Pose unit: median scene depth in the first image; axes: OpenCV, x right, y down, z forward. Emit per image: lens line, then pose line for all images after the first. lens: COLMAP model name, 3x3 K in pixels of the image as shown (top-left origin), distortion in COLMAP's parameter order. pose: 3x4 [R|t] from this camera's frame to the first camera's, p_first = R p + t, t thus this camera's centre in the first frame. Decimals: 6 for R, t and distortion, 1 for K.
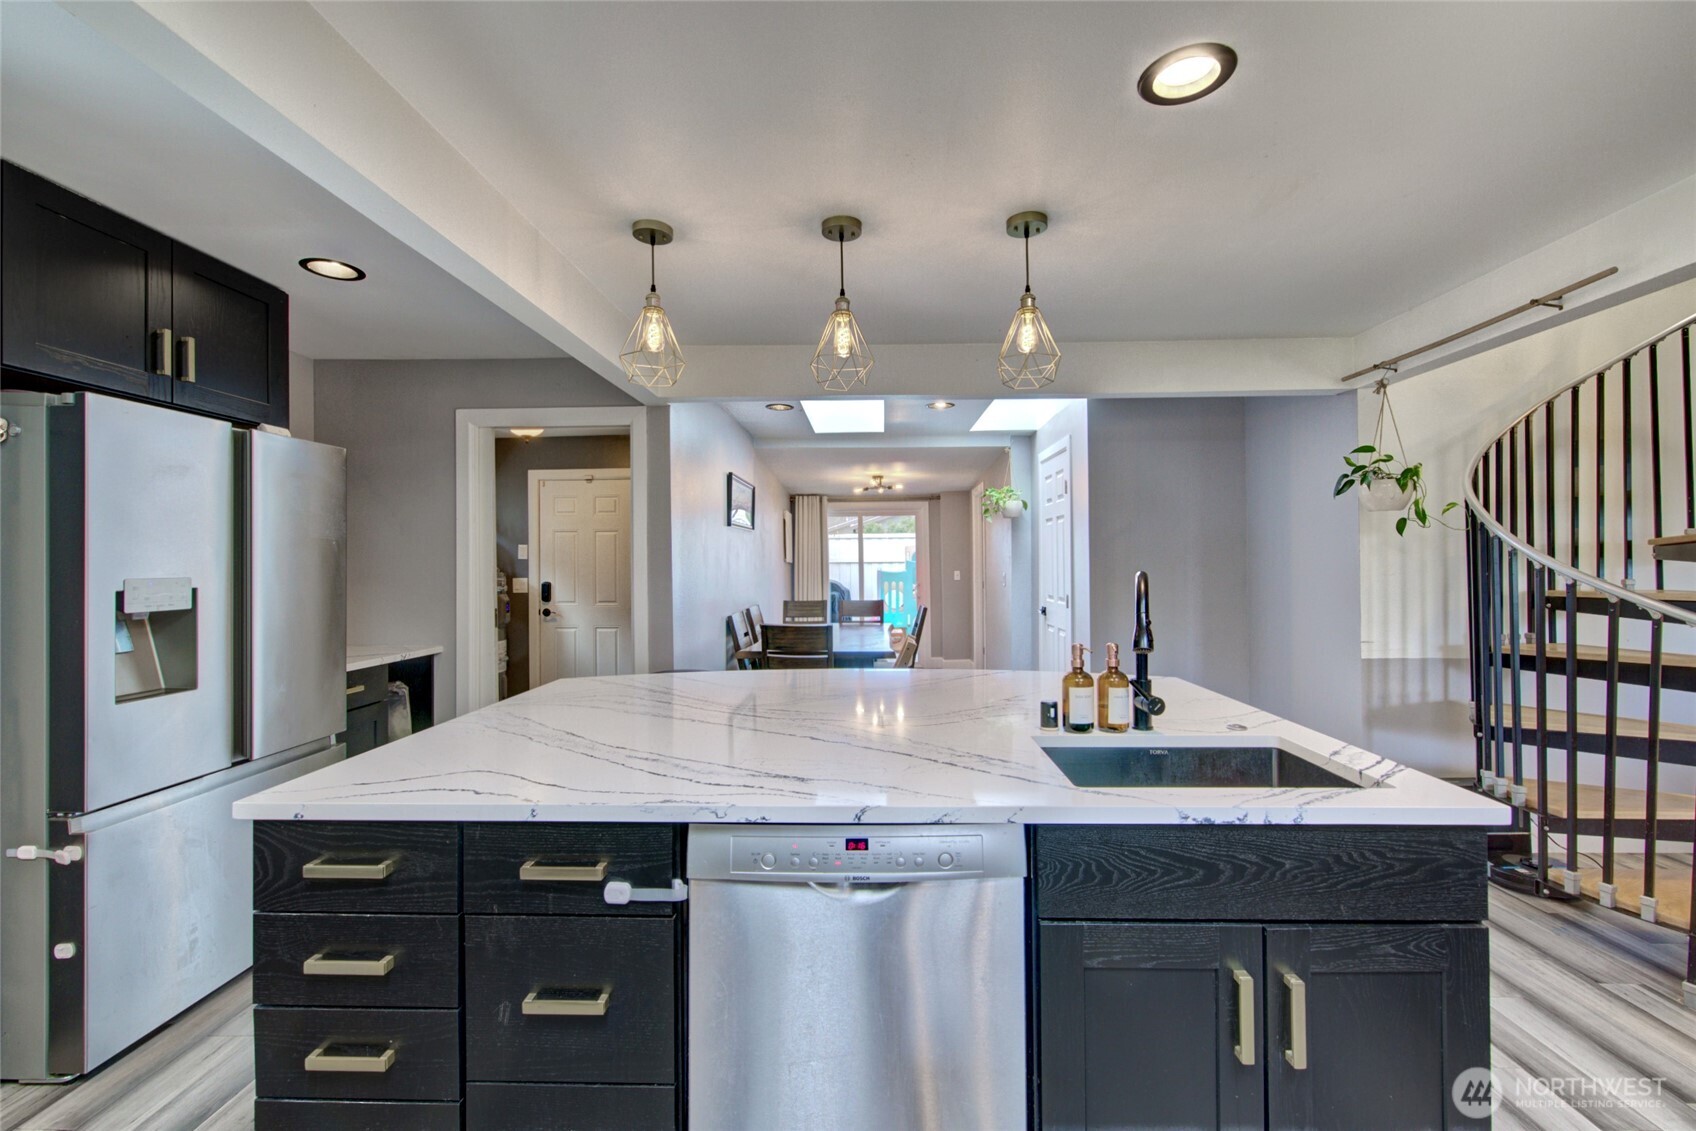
lens RADIAL K [[730.7, 0, 847.6], [0, 730.7, 559.4], [0, 0, 1]] dist [0.000596, 0.002681]
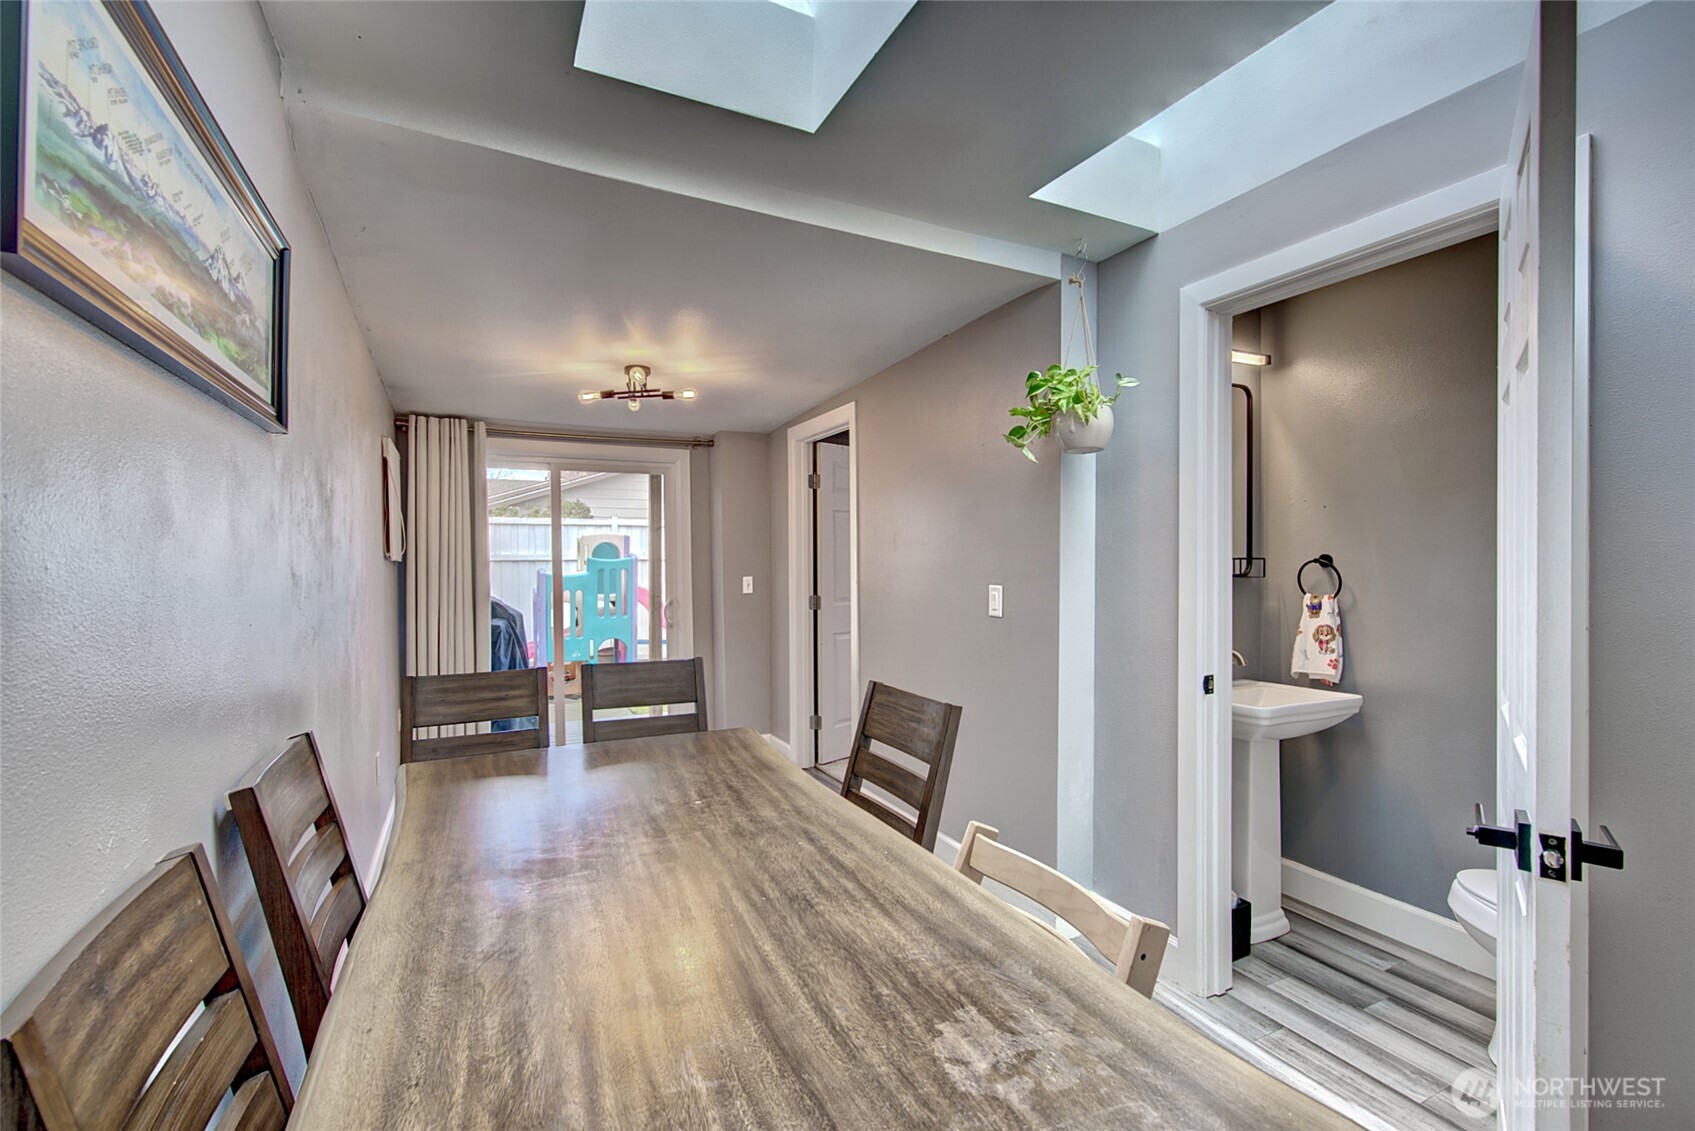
lens RADIAL K [[730.3, 0, 848.5], [0, 730.3, 561.9], [0, 0, 1]] dist [0.000596, 0.002681]
pose [[0.872050, -0.000049, 0.489418, -0.055317], [-0.002755, 0.999984, 0.005009, 0.001939], [-0.489410, -0.005716, 0.872035, 0.467695]]
